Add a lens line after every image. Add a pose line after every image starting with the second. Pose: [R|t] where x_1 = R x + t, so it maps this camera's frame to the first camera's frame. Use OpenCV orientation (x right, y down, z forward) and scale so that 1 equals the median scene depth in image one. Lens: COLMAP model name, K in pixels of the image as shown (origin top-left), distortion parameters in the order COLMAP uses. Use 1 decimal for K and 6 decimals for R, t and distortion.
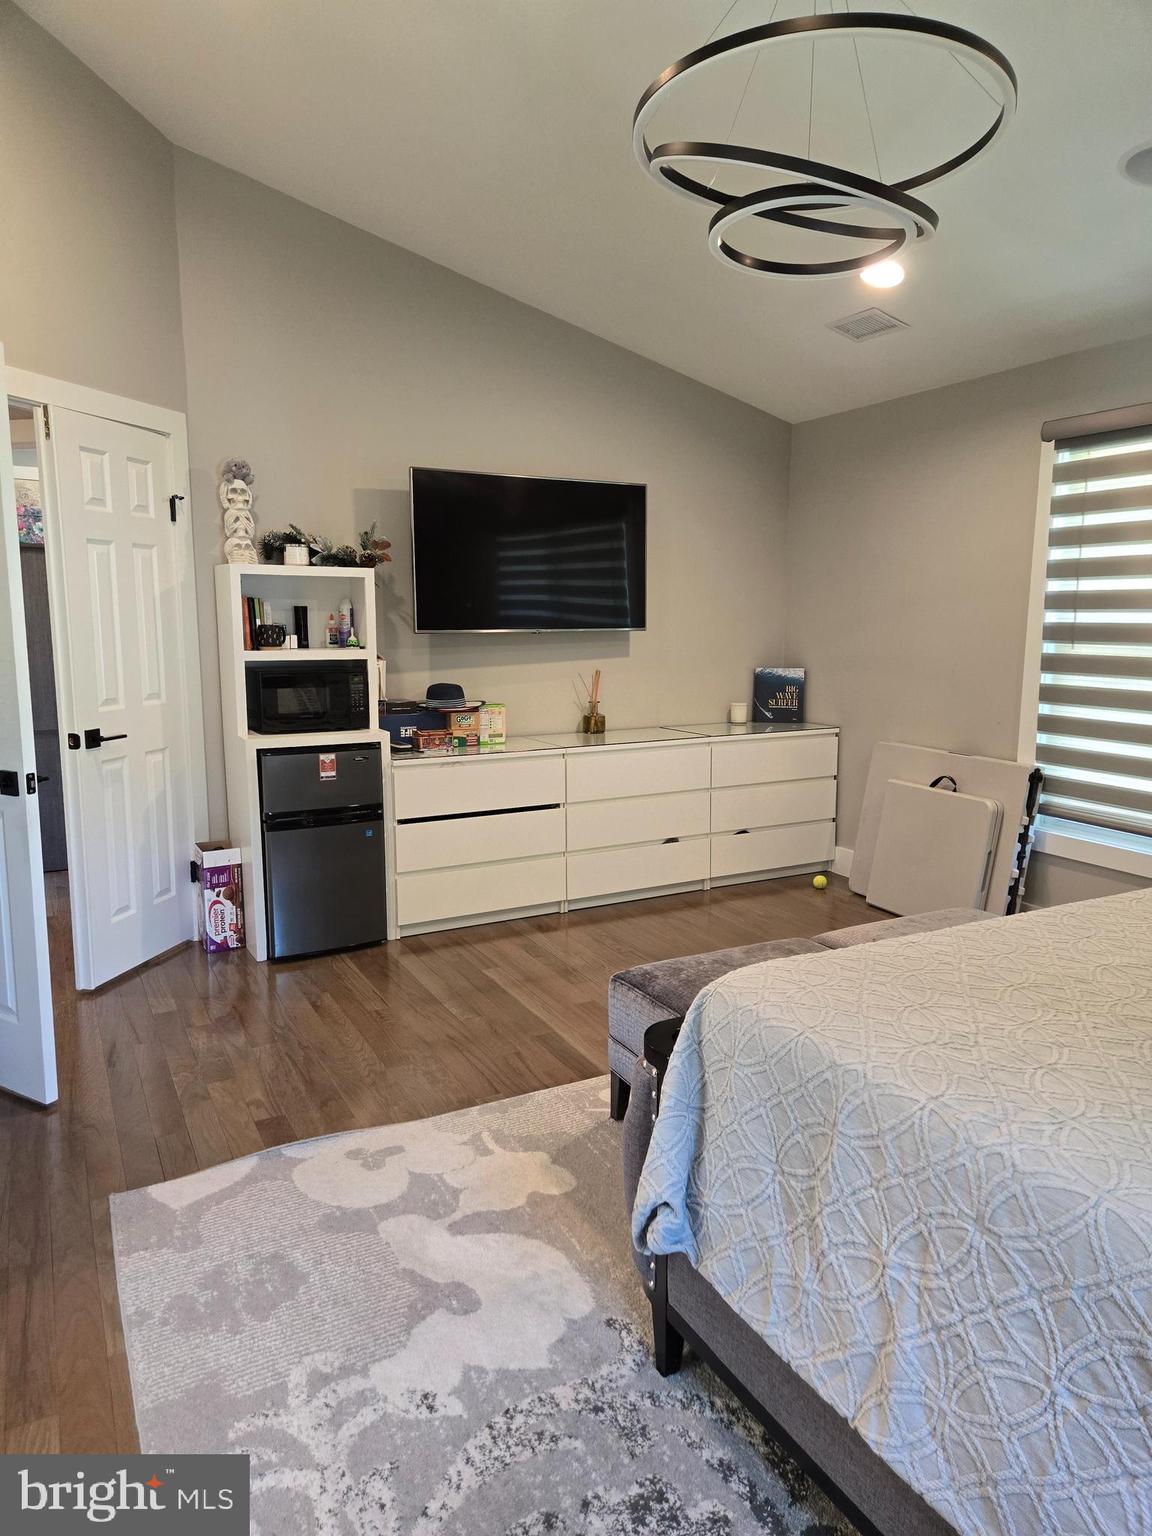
lens RADIAL K [[1023.9, 0, 581.7], [0, 1023.9, 764.3], [0, 0, 1]] dist [0.057330, -0.013379]
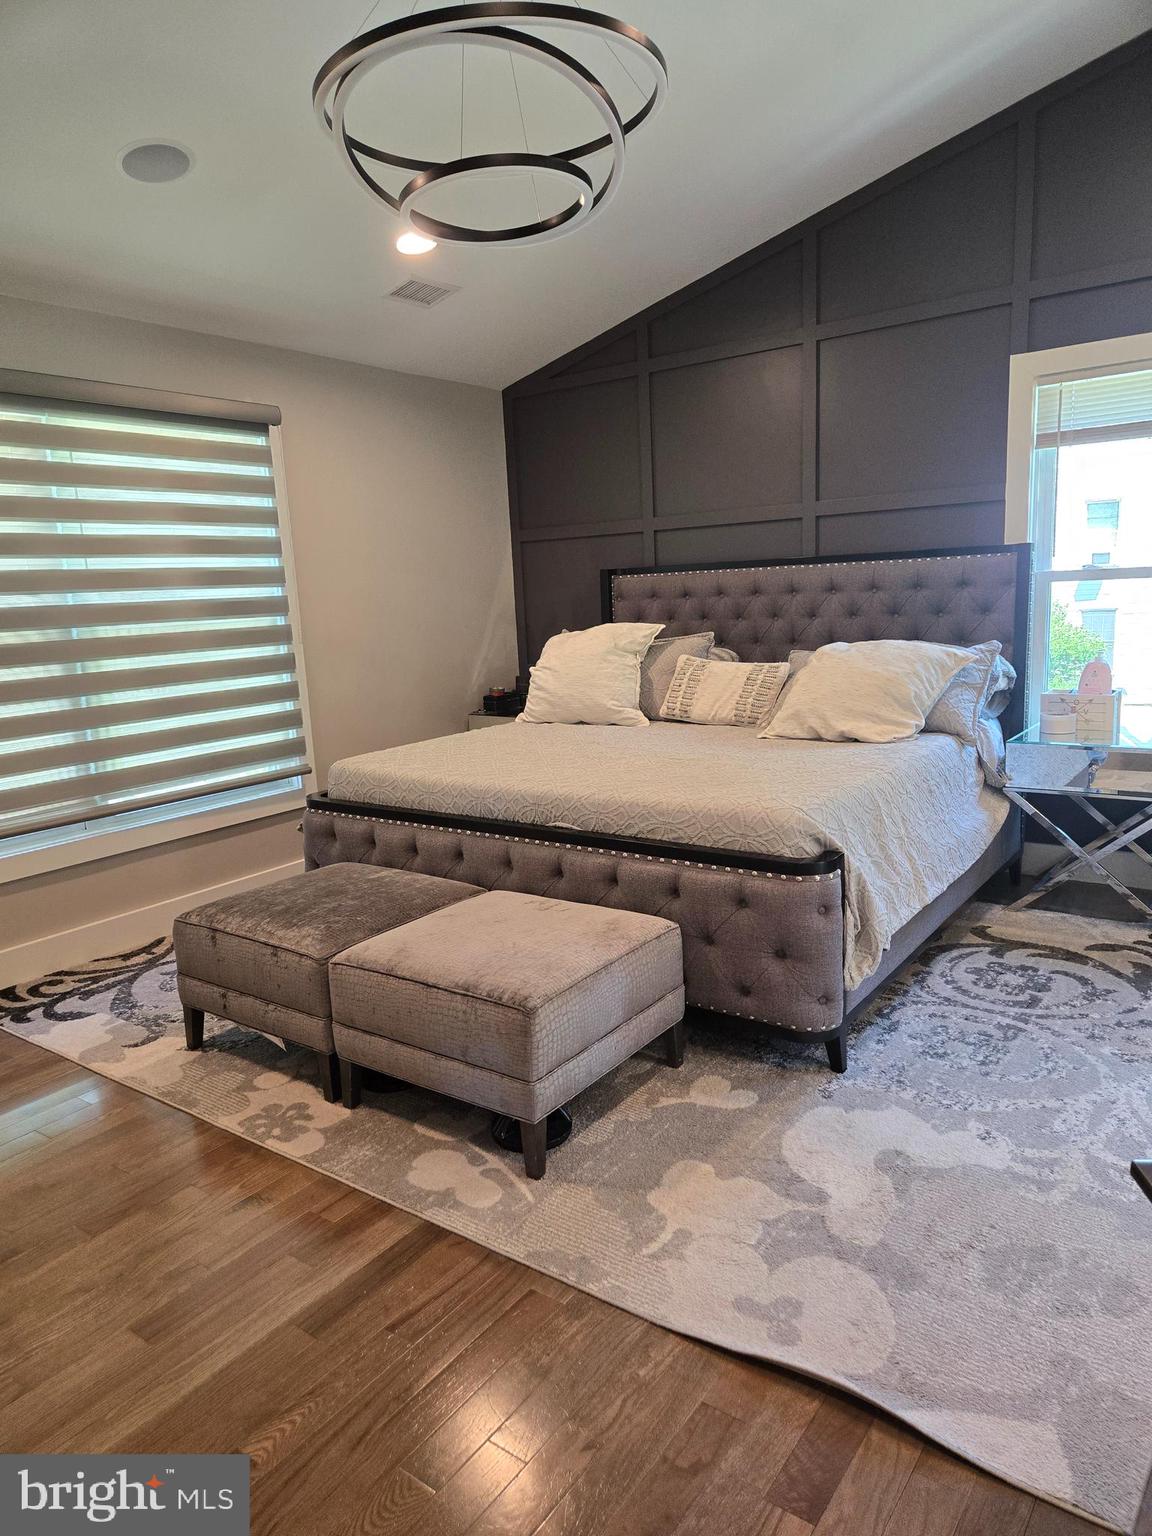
lens RADIAL K [[1023.9, 0, 590.8], [0, 1023.9, 775.7], [0, 0, 1]] dist [0.057330, -0.013379]
pose [[-0.434598, -0.161812, 0.885969, -0.881454], [0.178989, 0.948587, 0.261048, -0.229144], [-0.882659, 0.272029, -0.383291, 1.563415]]
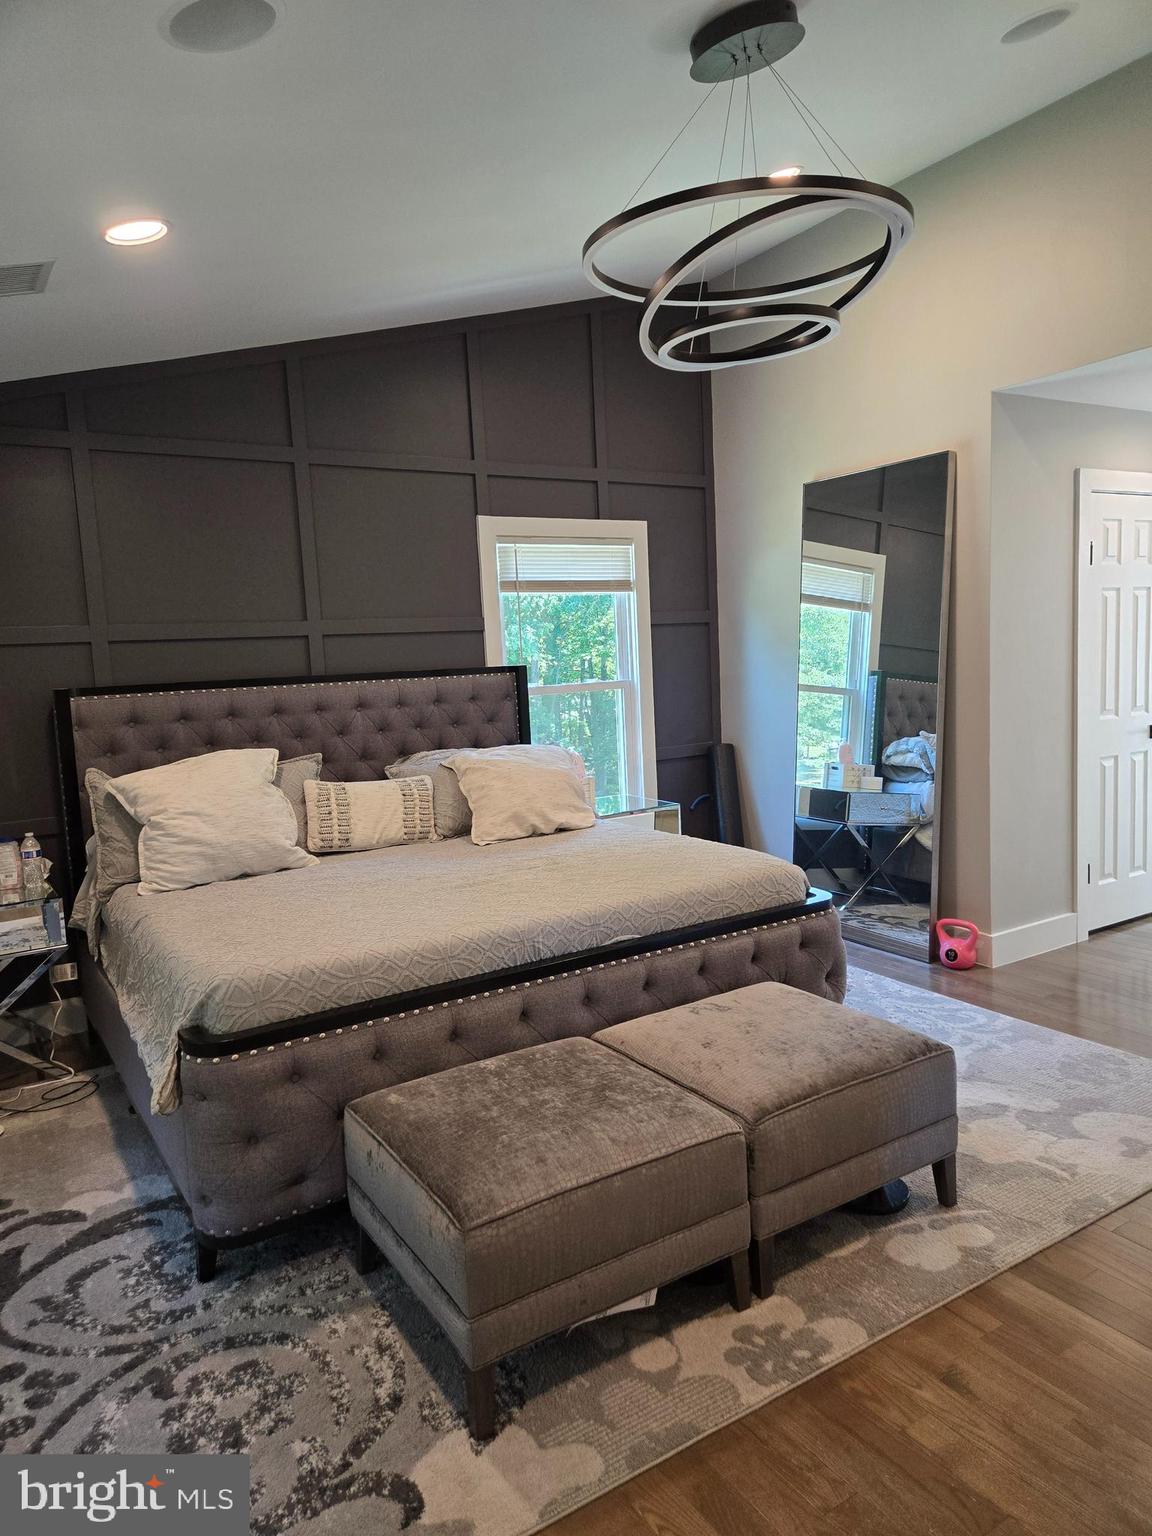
lens RADIAL K [[1023.9, 0, 585.8], [0, 1023.9, 762.4], [0, 0, 1]] dist [0.057330, -0.013379]
pose [[-0.997017, 0.040906, -0.065455, 0.526885], [0.022921, 0.966676, 0.254976, -0.370024], [0.073704, 0.252715, -0.964729, 2.322772]]
